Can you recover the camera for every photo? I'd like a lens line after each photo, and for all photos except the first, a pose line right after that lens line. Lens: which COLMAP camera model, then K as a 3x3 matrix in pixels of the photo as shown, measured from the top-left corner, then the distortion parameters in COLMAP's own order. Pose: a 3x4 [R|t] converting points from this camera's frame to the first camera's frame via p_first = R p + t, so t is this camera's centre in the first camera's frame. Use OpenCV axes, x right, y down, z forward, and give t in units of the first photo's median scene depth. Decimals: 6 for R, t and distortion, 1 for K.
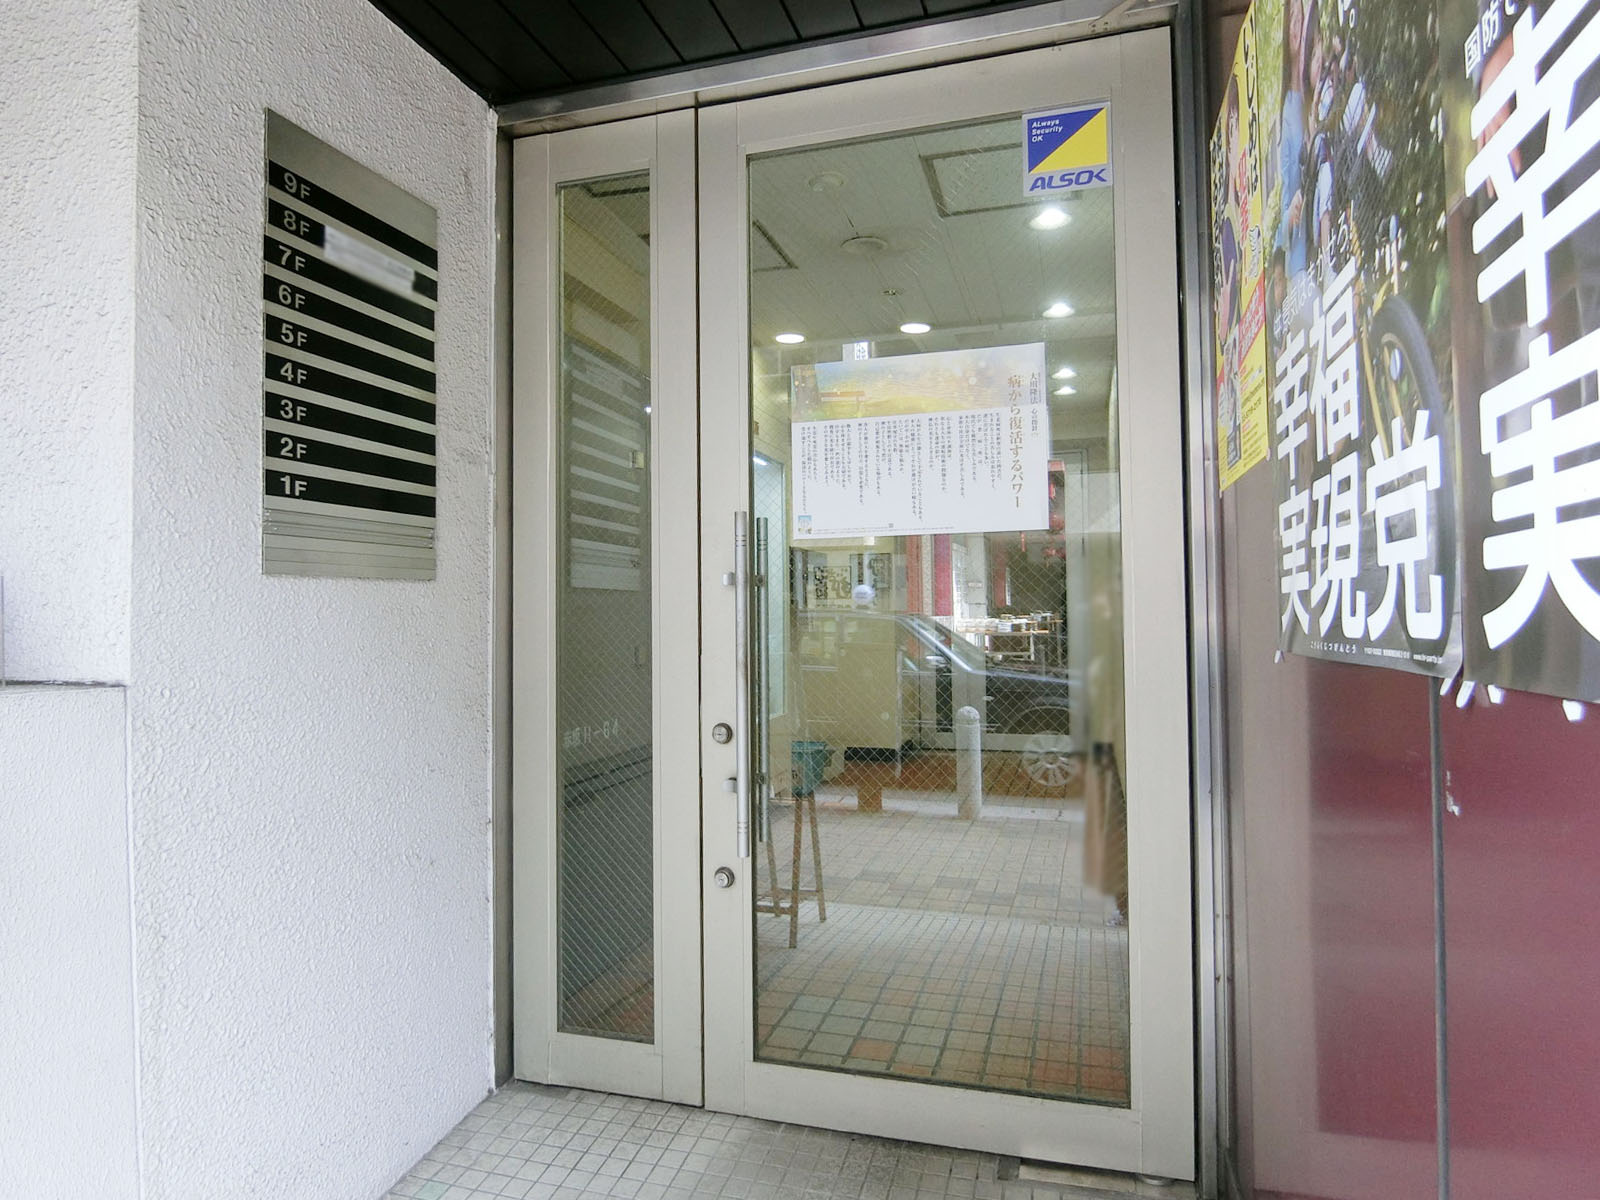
lens RADIAL K [[930.0, 0, 800.0], [0, 930.0, 600.0], [0, 0, 1]] dist [-0.015846, 0.001604]
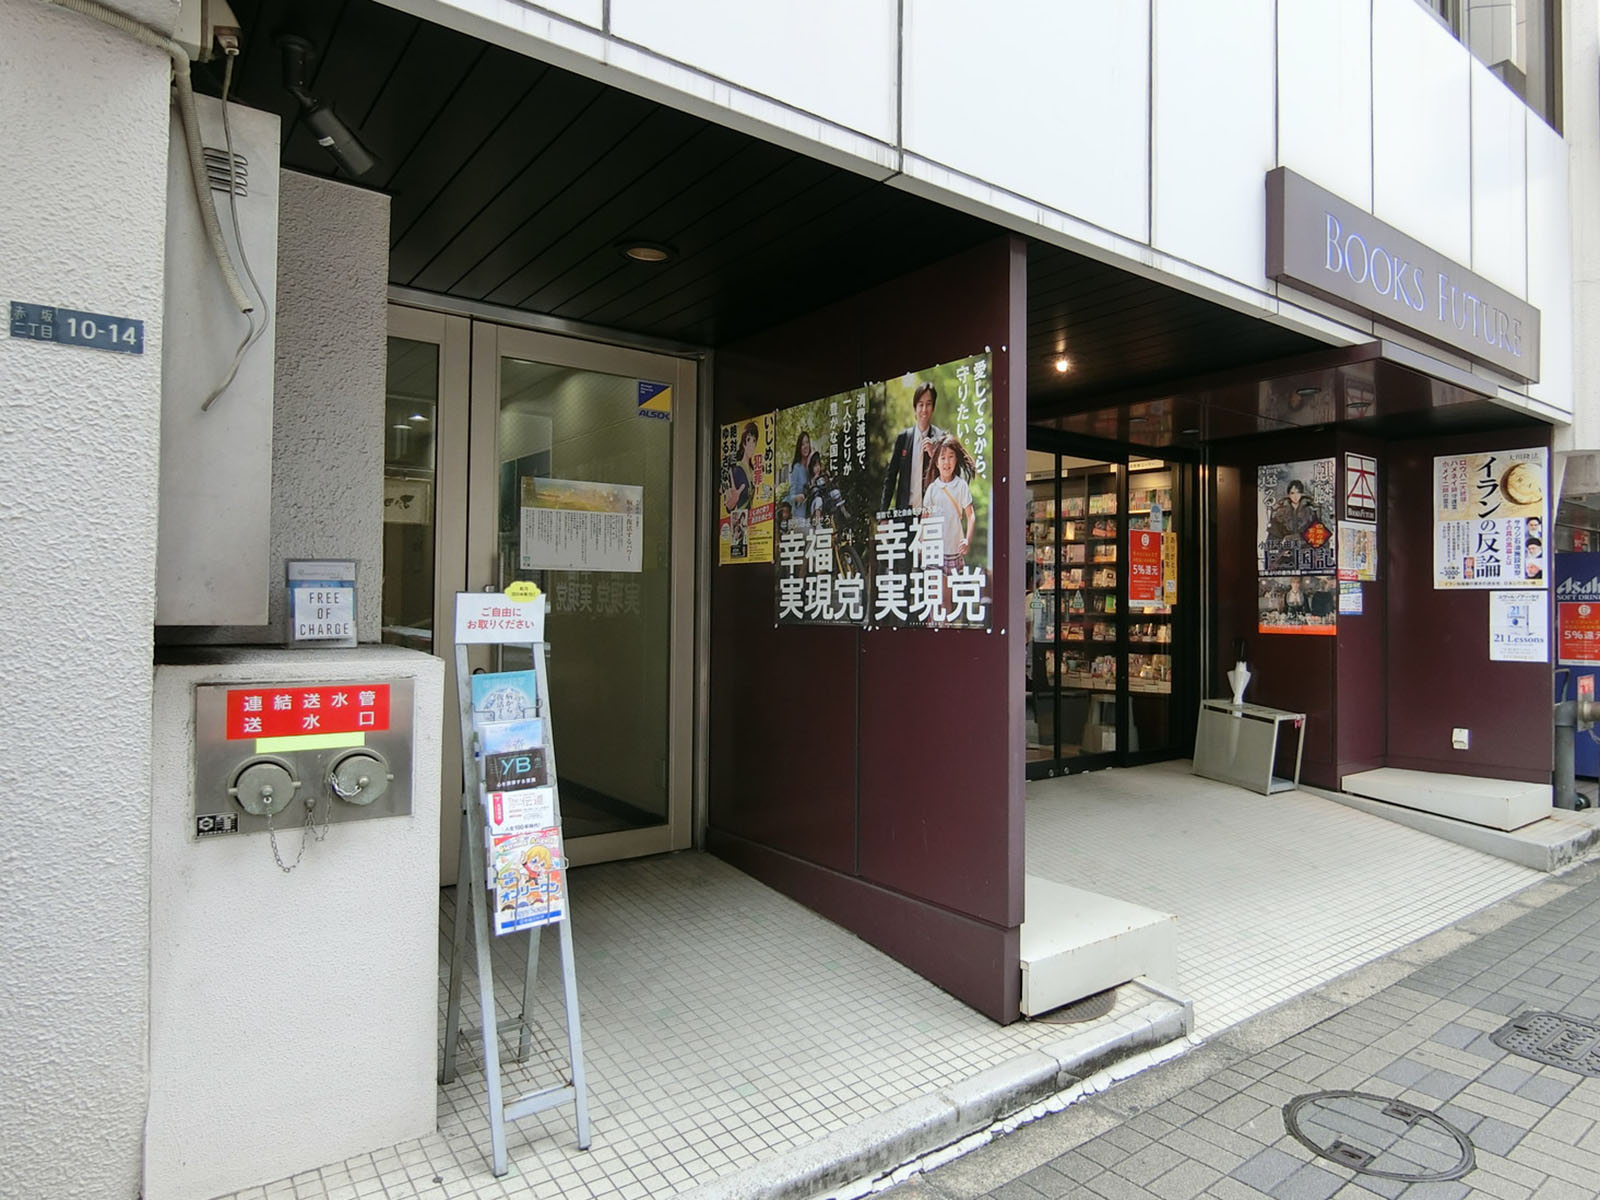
lens RADIAL K [[930.0, 0, 800.0], [0, 930.0, 600.0], [0, 0, 1]] dist [-0.015846, 0.001604]
pose [[0.628937, 0.025934, 0.777024, -1.746960], [-0.029687, 0.999516, -0.009331, -0.001705], [-0.776889, -0.017199, 0.629402, -0.979425]]
